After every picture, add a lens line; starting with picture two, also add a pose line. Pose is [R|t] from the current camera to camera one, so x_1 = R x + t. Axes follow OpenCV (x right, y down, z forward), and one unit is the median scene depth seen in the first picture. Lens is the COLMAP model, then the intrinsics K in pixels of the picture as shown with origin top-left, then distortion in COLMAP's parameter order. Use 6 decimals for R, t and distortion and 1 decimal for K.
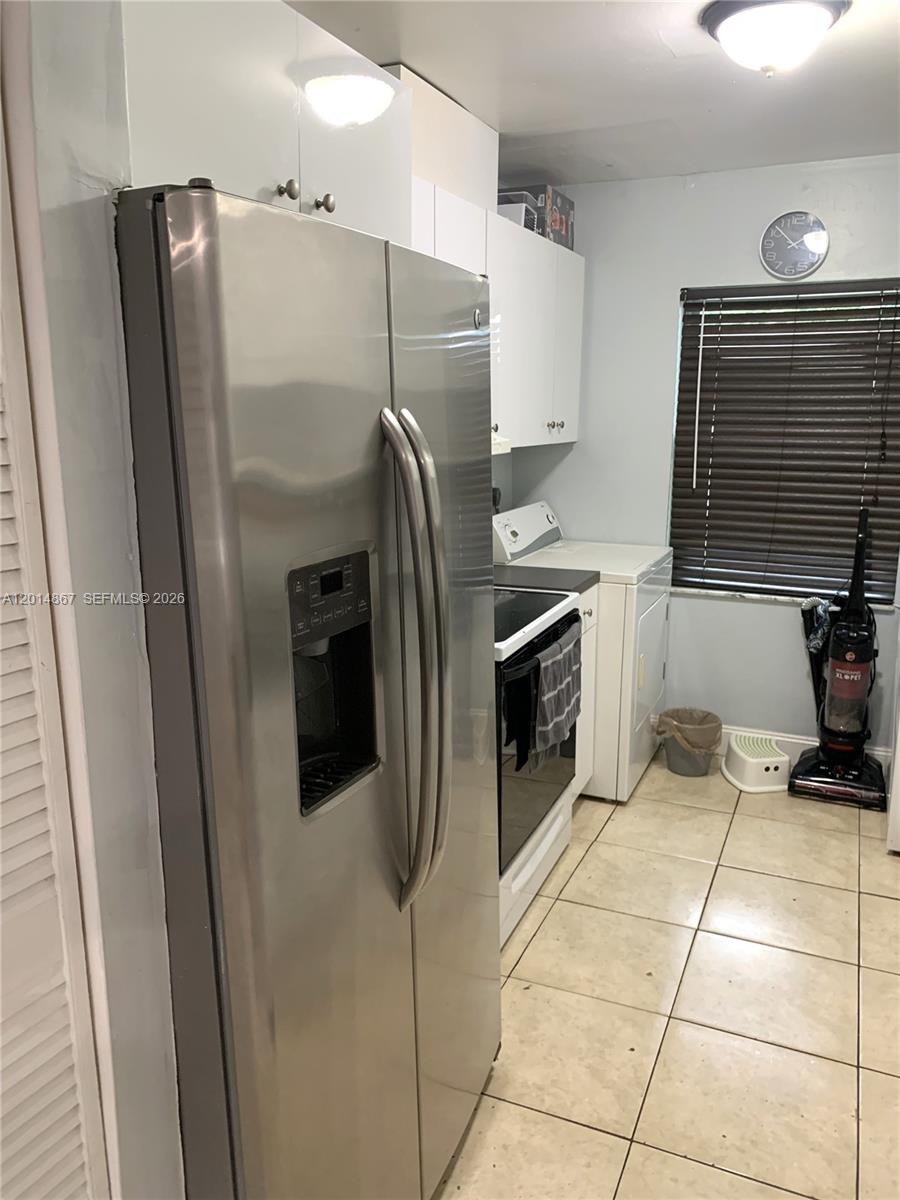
lens RADIAL K [[935.7, 0, 469.1], [0, 935.7, 594.1], [0, 0, 1]] dist [0.000505, -0.012676]
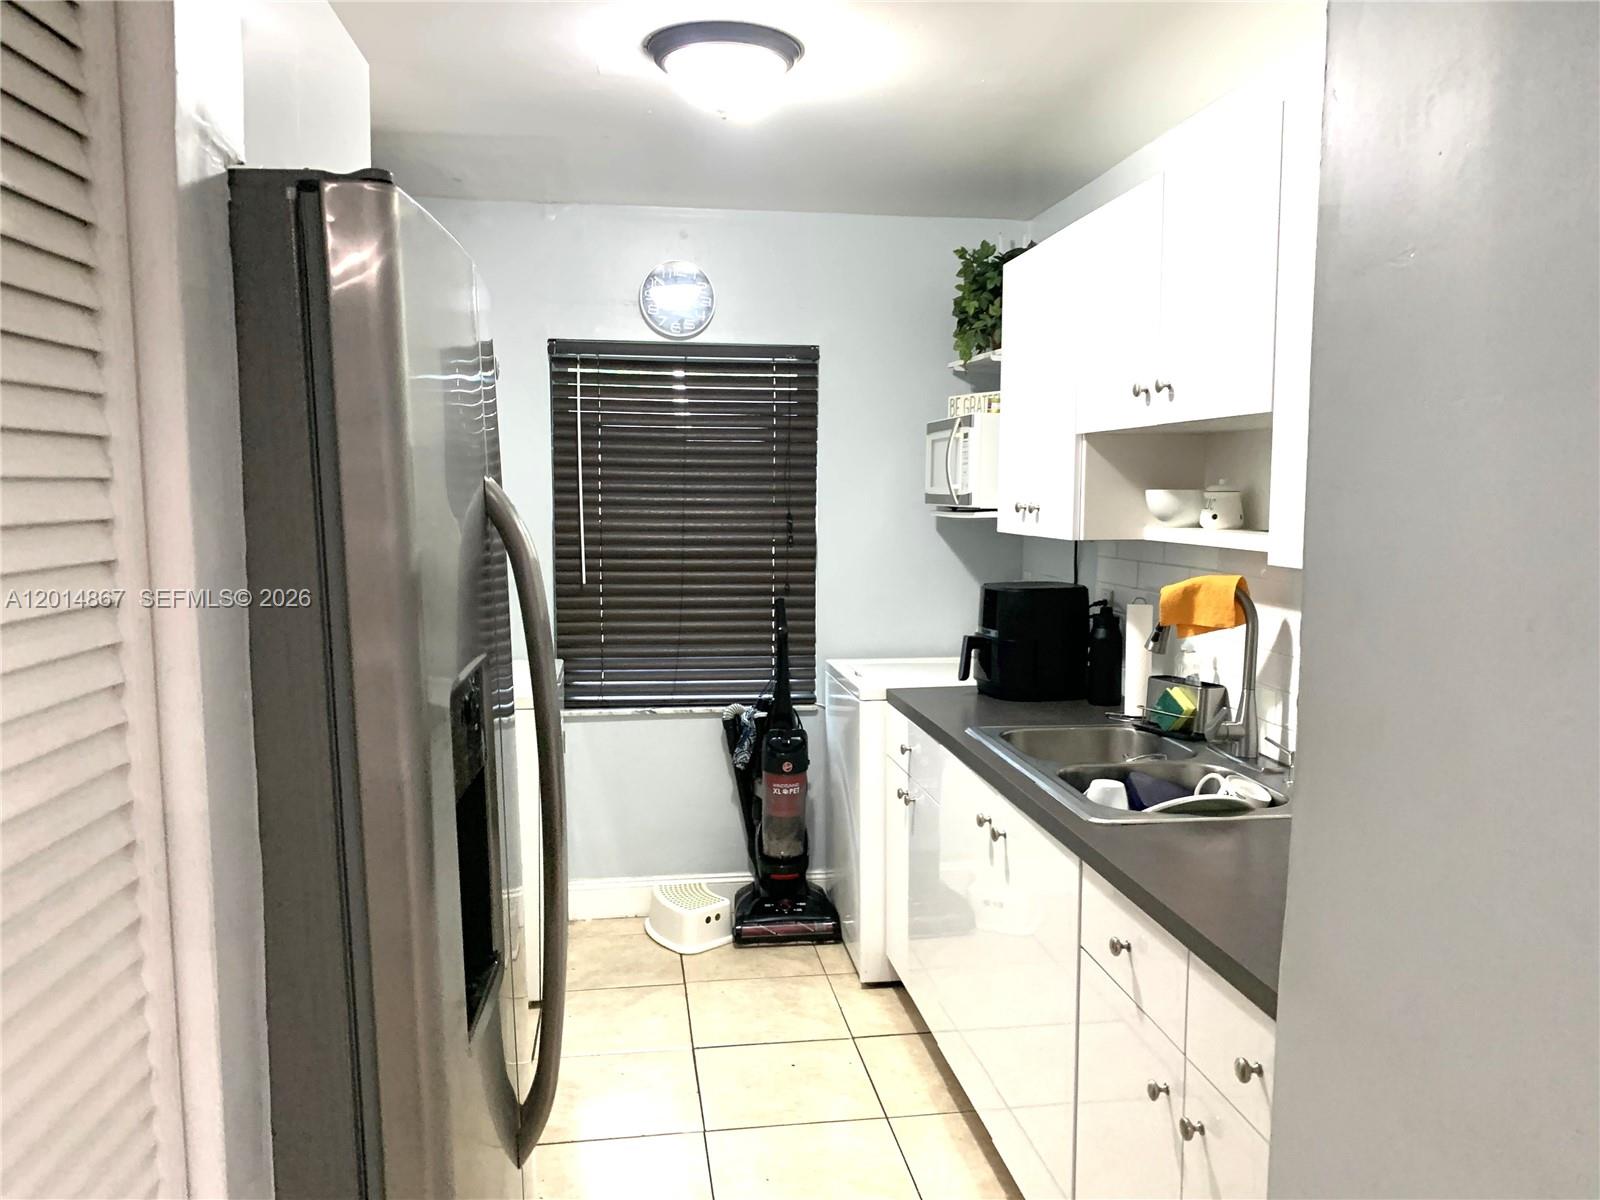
lens RADIAL K [[1211.2, 0, 825.9], [0, 1211.2, 600.1], [0, 0, 1]] dist [0.202891, -0.495440]
pose [[0.840994, -0.048704, 0.538847, -0.157434], [0.104943, 0.991710, -0.074152, 0.000156], [-0.530769, 0.118910, 0.839133, 0.011818]]
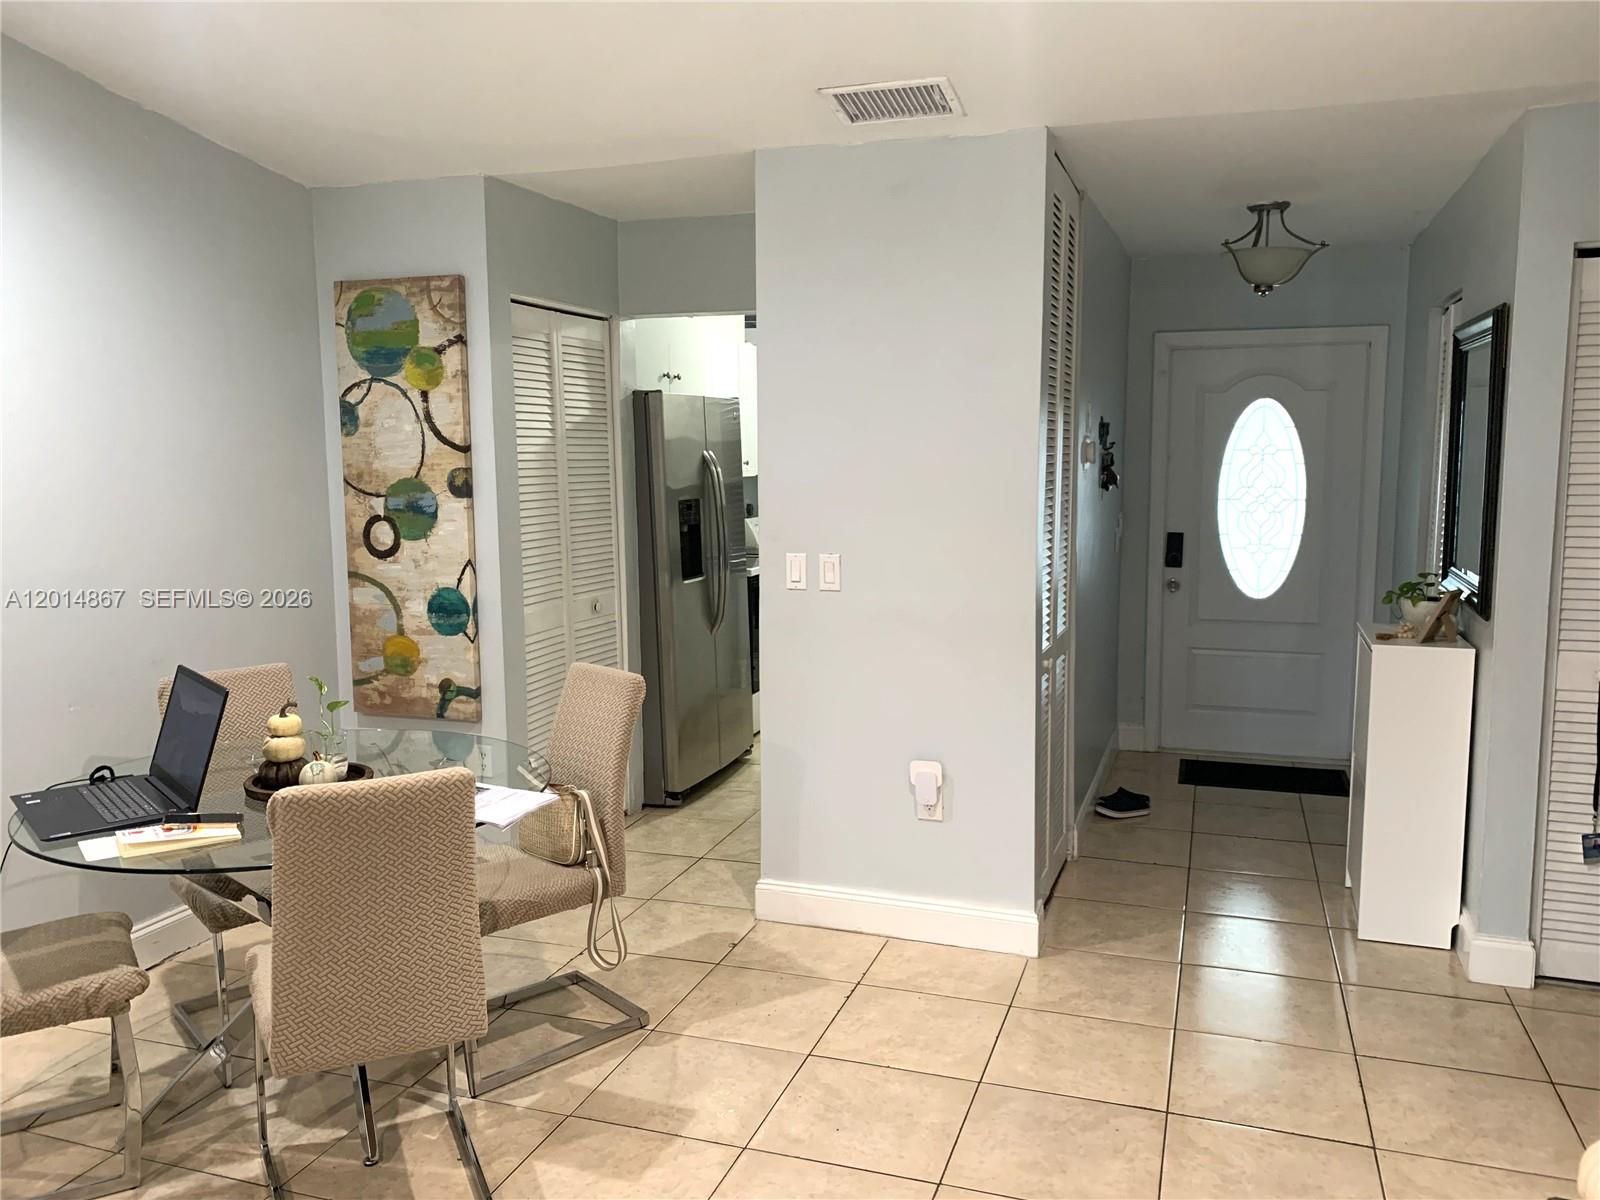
lens RADIAL K [[1255.5, 0, 800.0], [0, 1255.5, 600.0], [0, 0, 1]] dist [0.002893, -0.001110]
pose [[0.995315, -0.019010, 0.094793, -0.063405], [0.026146, 0.996870, -0.074613, 0.212576], [-0.093078, 0.076742, 0.992697, -1.083652]]
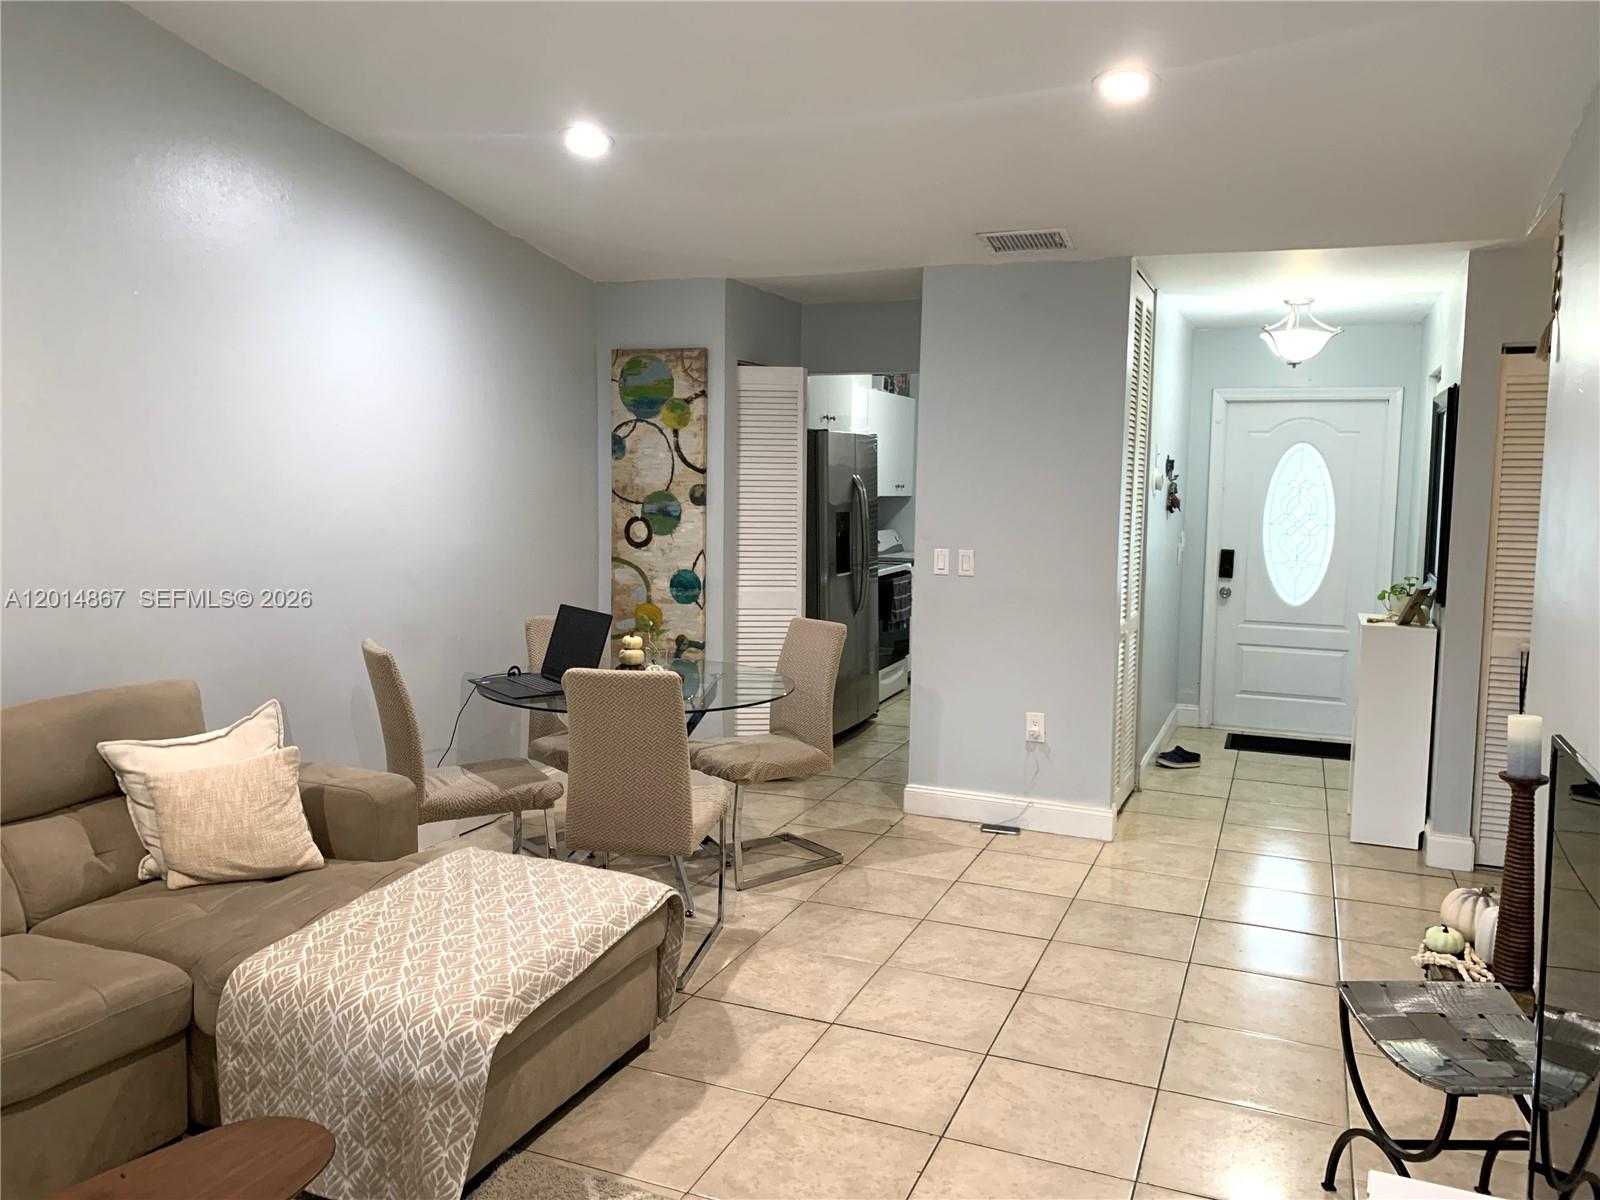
lens RADIAL K [[1237.5, 0, 781.0], [0, 1237.5, 590.6], [0, 0, 1]] dist [0.098630, -0.220917]
pose [[0.999517, 0.011232, 0.028961, -0.202319], [-0.008184, 0.994618, -0.103286, 0.298653], [-0.029965, 0.103000, 0.994230, -1.500524]]
